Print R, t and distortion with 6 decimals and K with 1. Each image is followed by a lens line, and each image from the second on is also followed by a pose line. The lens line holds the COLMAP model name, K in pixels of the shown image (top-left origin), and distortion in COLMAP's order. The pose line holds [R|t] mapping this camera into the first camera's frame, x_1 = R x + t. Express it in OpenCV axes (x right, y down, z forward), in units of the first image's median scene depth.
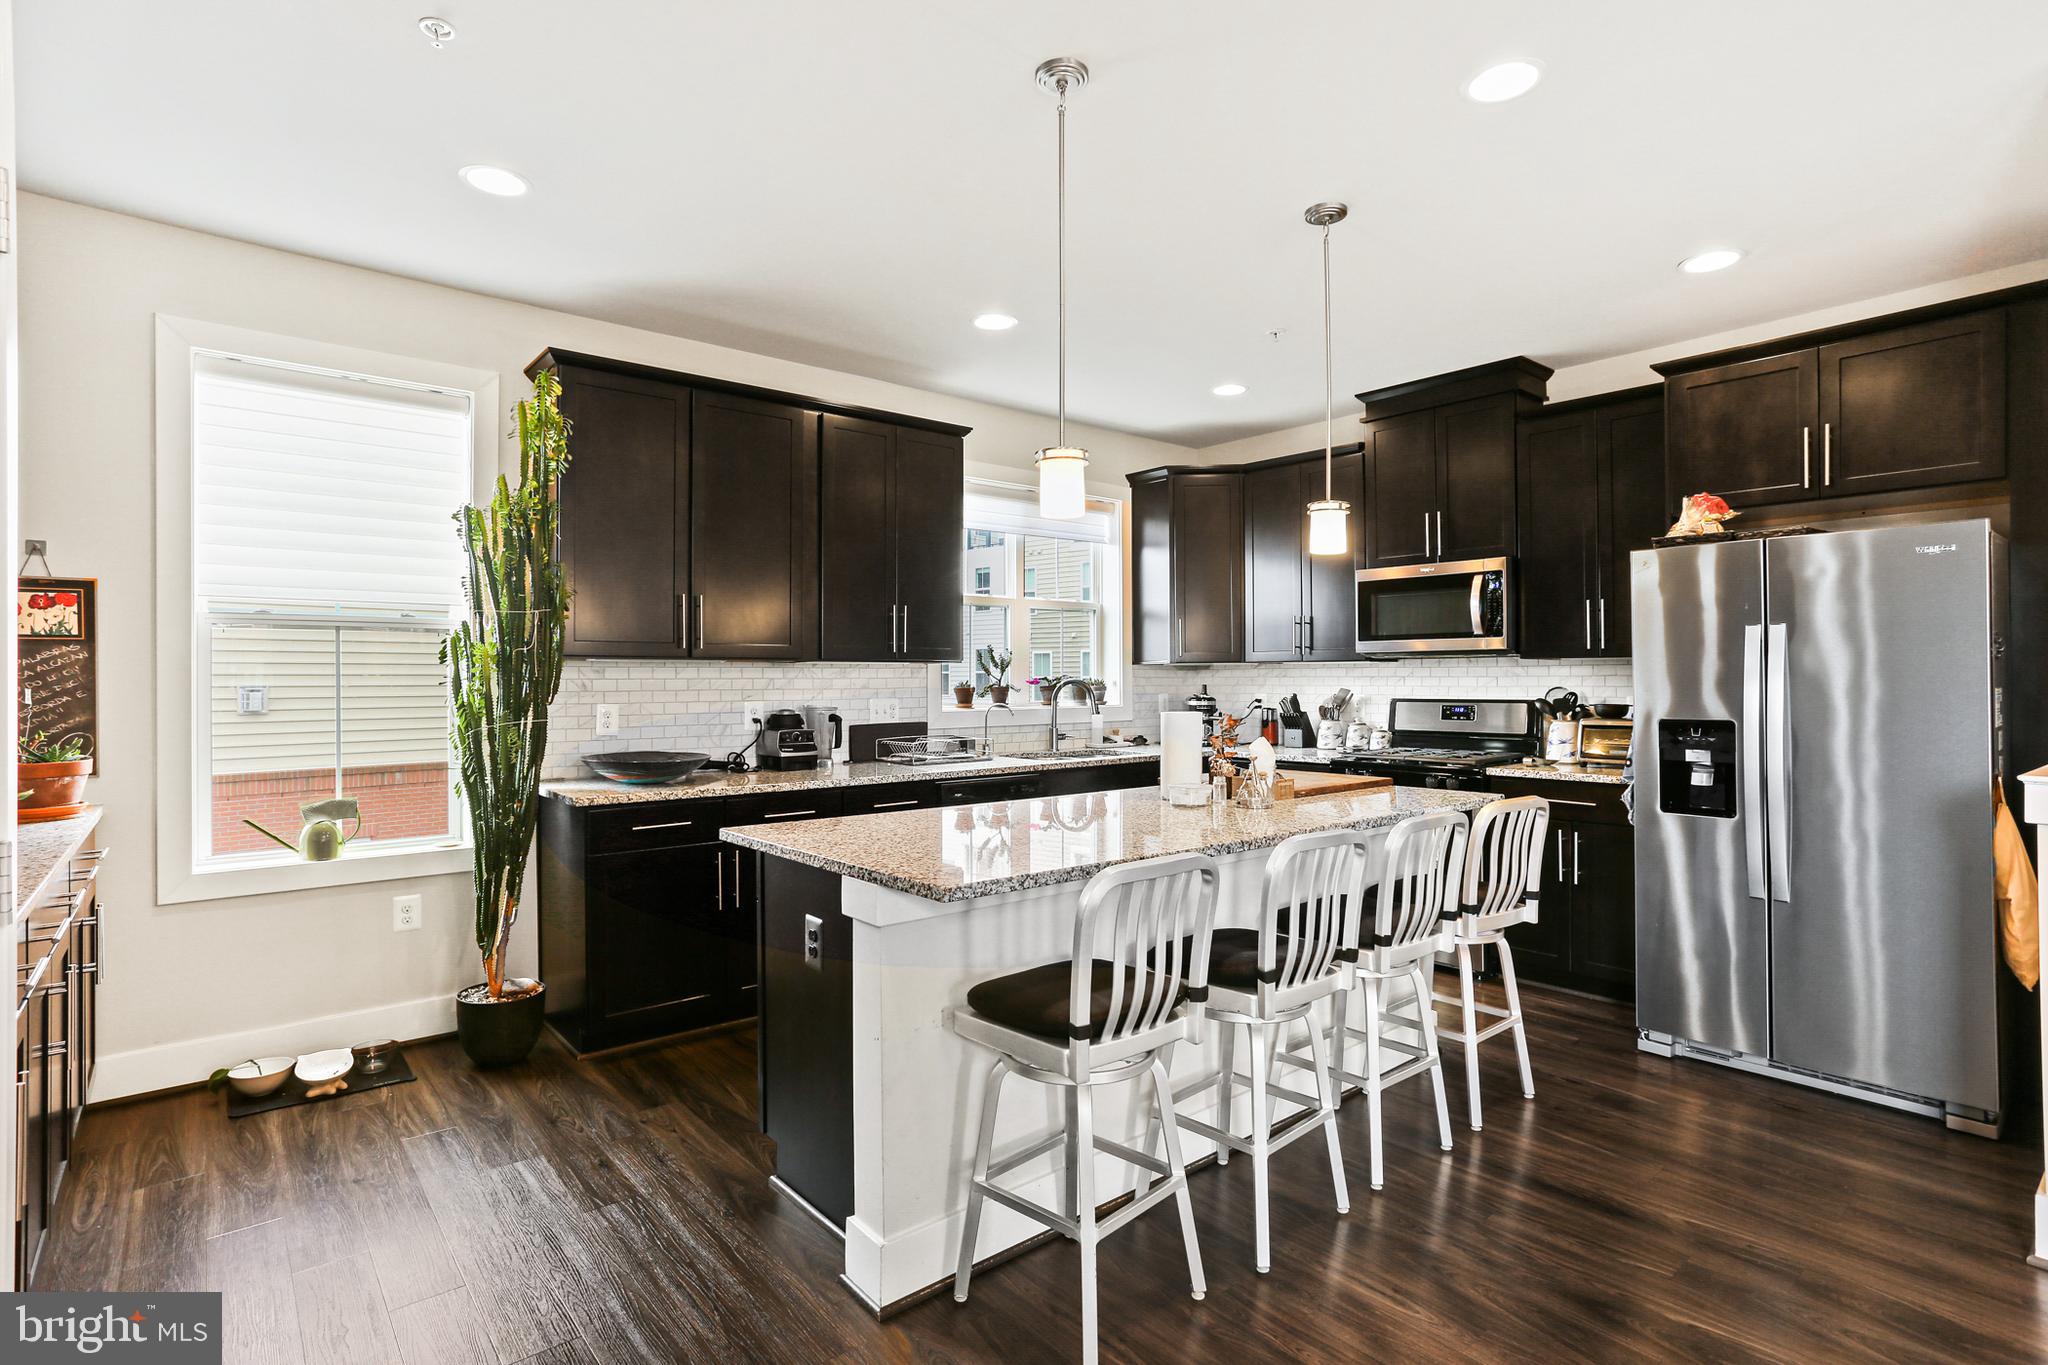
lens RADIAL K [[1006.3, 0, 1019.4], [0, 1006.3, 673.2], [0, 0, 1]] dist [-0.027123, 0.001549]
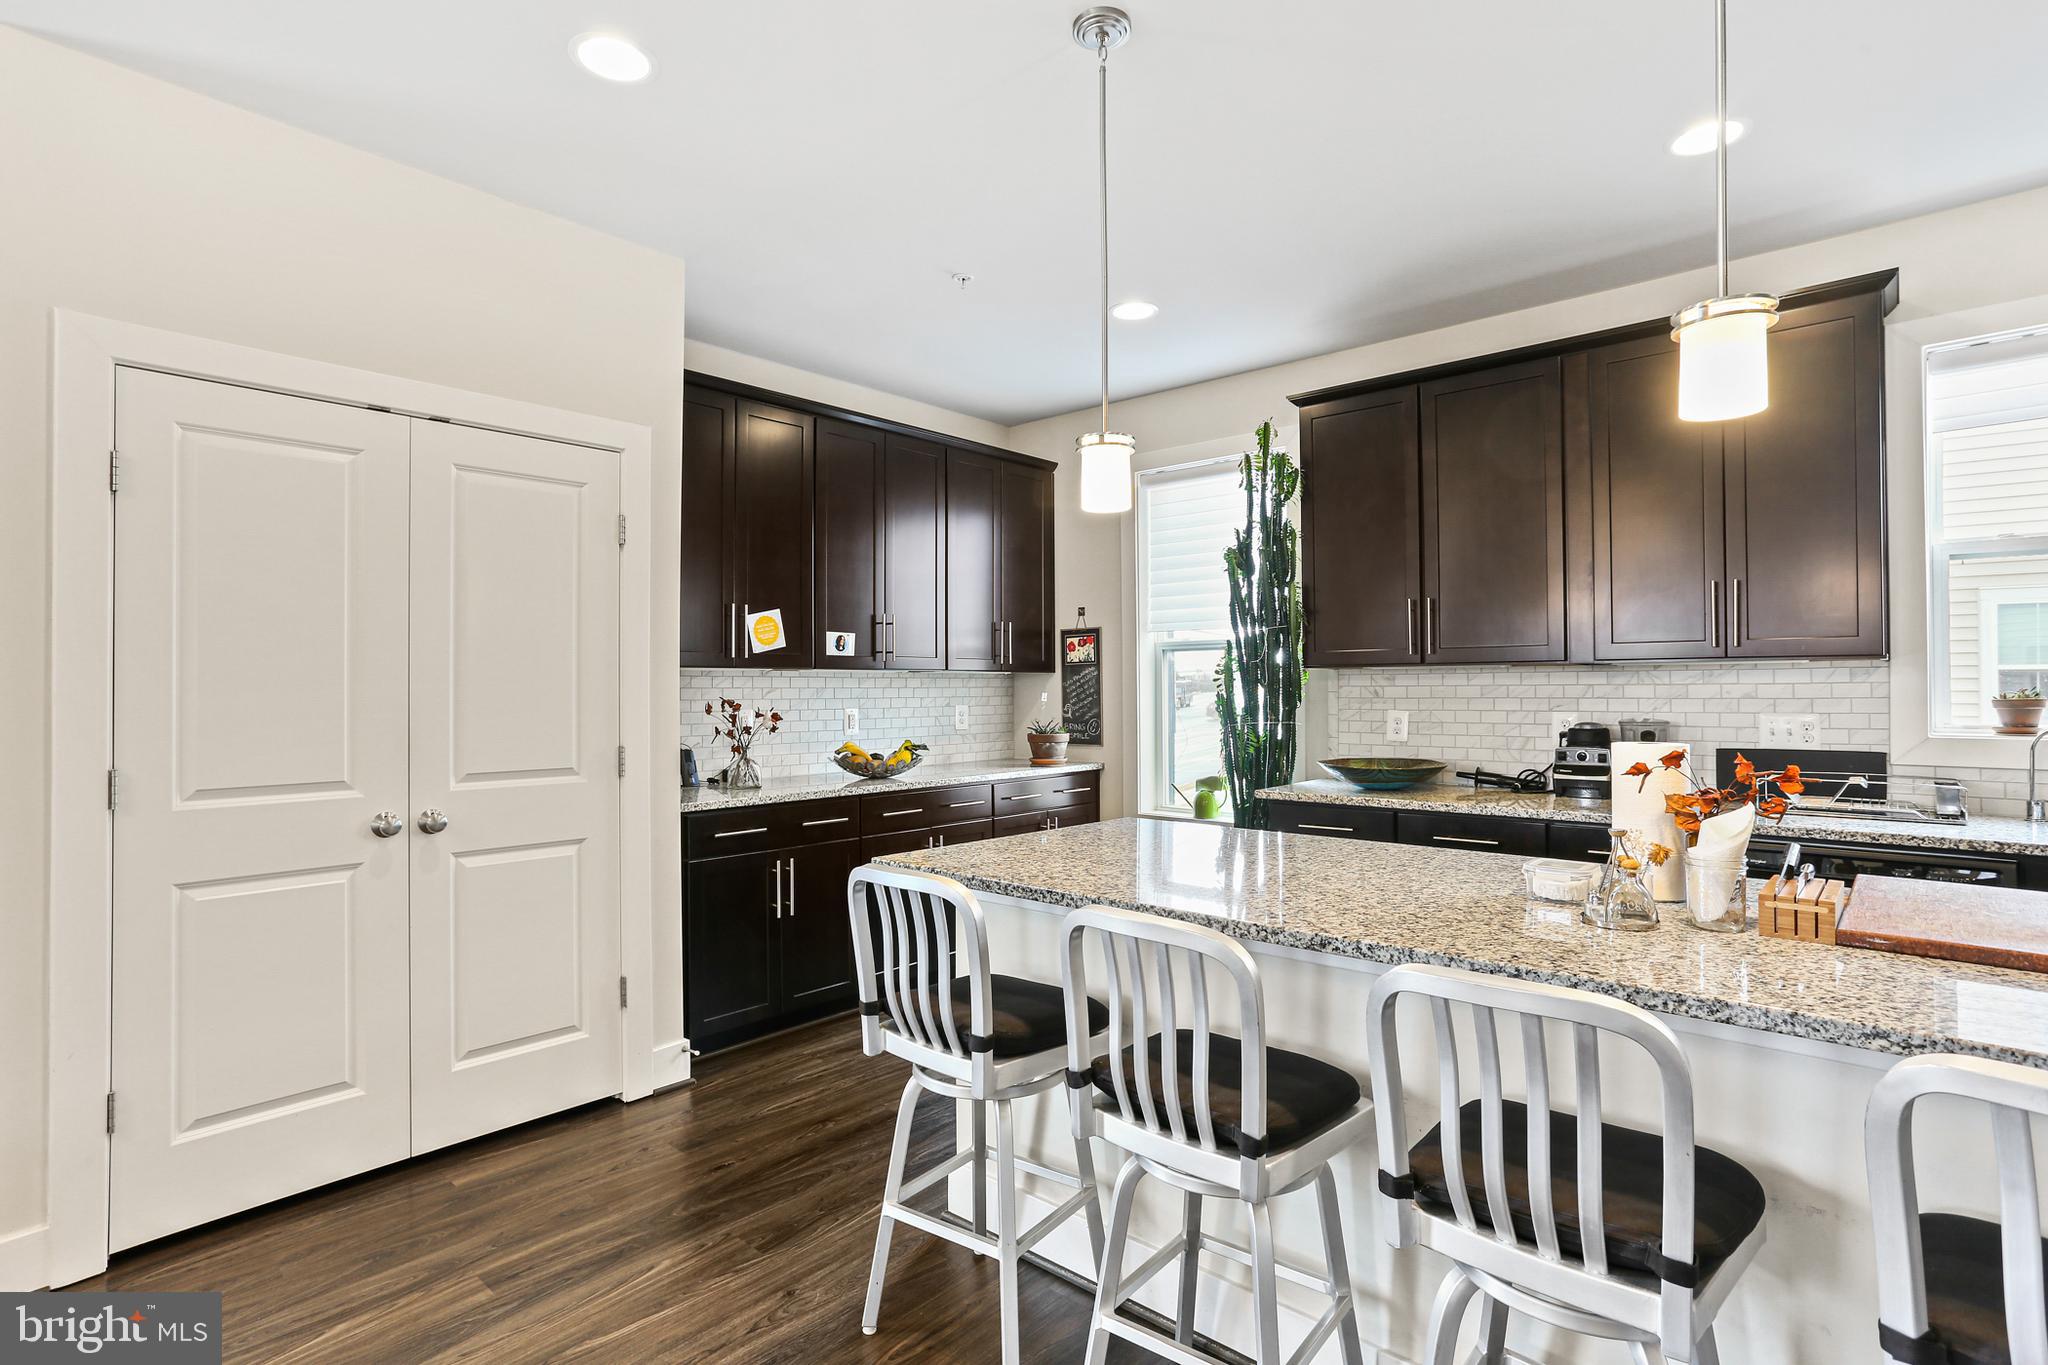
lens RADIAL K [[1006.3, 0, 1019.4], [0, 1006.3, 673.2], [0, 0, 1]] dist [-0.027123, 0.001549]
pose [[0.148439, -0.010379, -0.988867, 0.551627], [0.012395, 0.999886, -0.008634, -0.003371], [0.988844, -0.010975, 0.148551, 0.466415]]
